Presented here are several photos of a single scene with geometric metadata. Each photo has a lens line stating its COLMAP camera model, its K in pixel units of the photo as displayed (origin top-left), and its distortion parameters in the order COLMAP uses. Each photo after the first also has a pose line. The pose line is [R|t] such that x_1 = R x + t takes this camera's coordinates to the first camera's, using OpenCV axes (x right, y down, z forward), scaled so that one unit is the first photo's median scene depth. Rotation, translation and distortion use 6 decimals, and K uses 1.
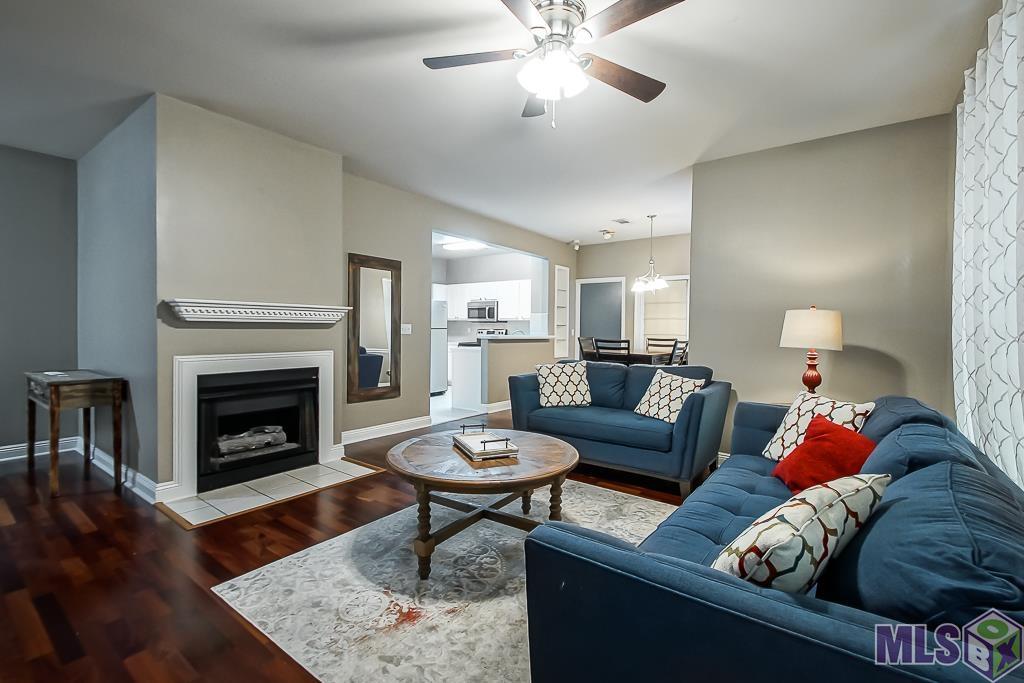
lens RADIAL K [[464.6, 0, 507.9], [0, 464.6, 327.4], [0, 0, 1]] dist [0.014207, -0.001353]
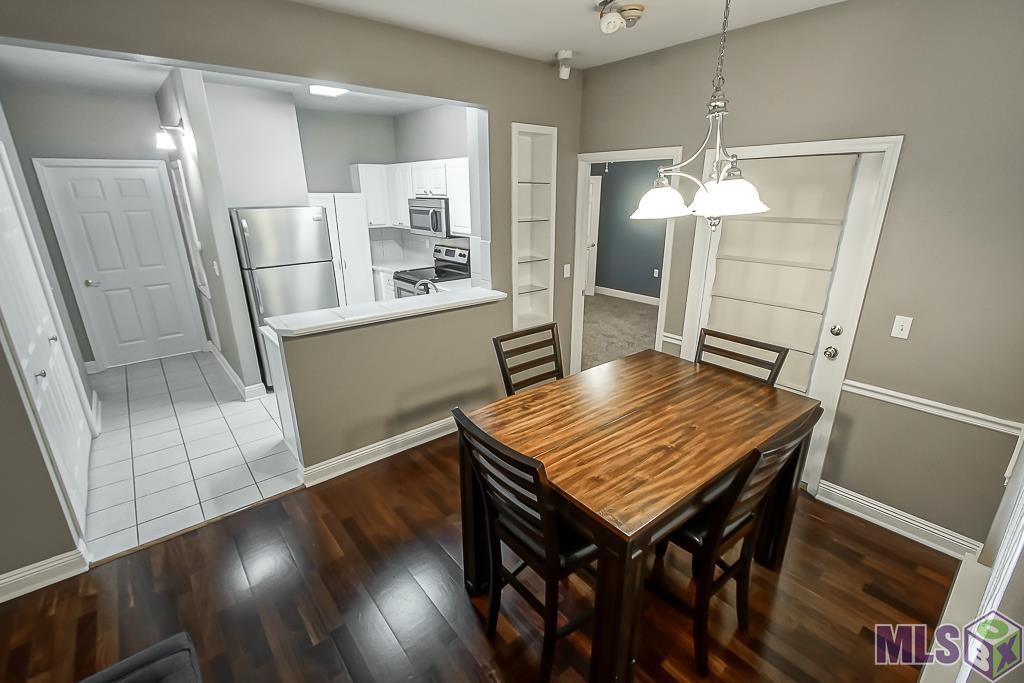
lens RADIAL K [[464.6, 0, 513.3], [0, 464.6, 341.5], [0, 0, 1]] dist [0.014207, -0.001353]
pose [[0.973052, 0.059900, -0.222672, 0.202662], [0.013468, 0.949258, 0.314209, -0.075379], [0.230194, -0.308740, 0.922871, 0.525398]]
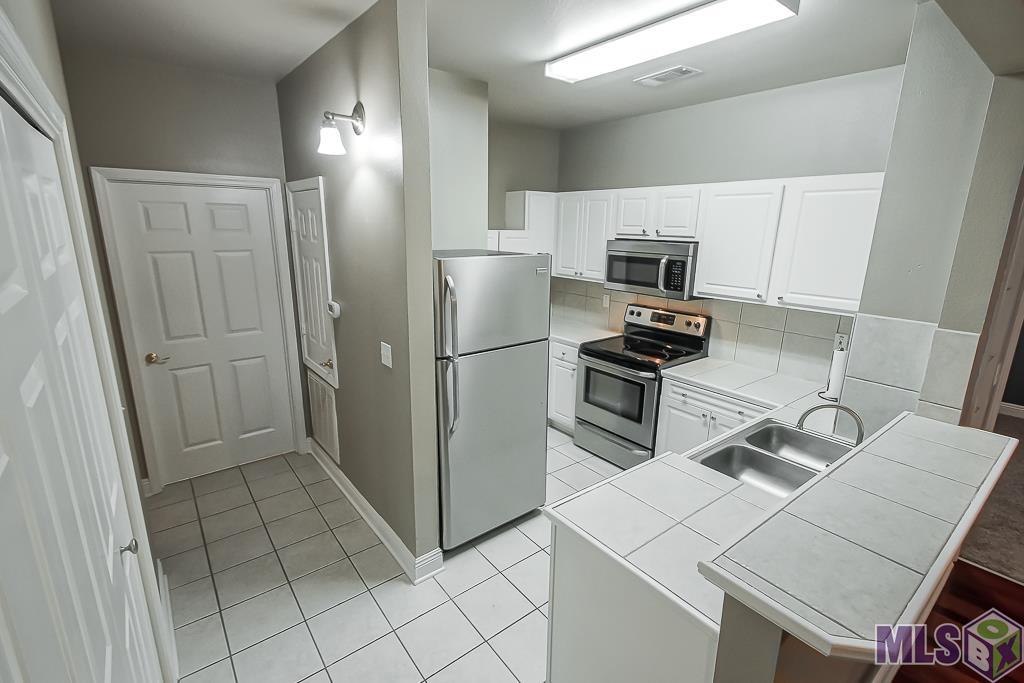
lens RADIAL K [[464.6, 0, 507.4], [0, 464.6, 337.6], [0, 0, 1]] dist [0.014207, -0.001353]
pose [[0.969163, 0.067823, -0.236904, -0.081901], [-0.009550, 0.970993, 0.238916, -0.077424], [0.246236, -0.229286, 0.941698, 0.685442]]
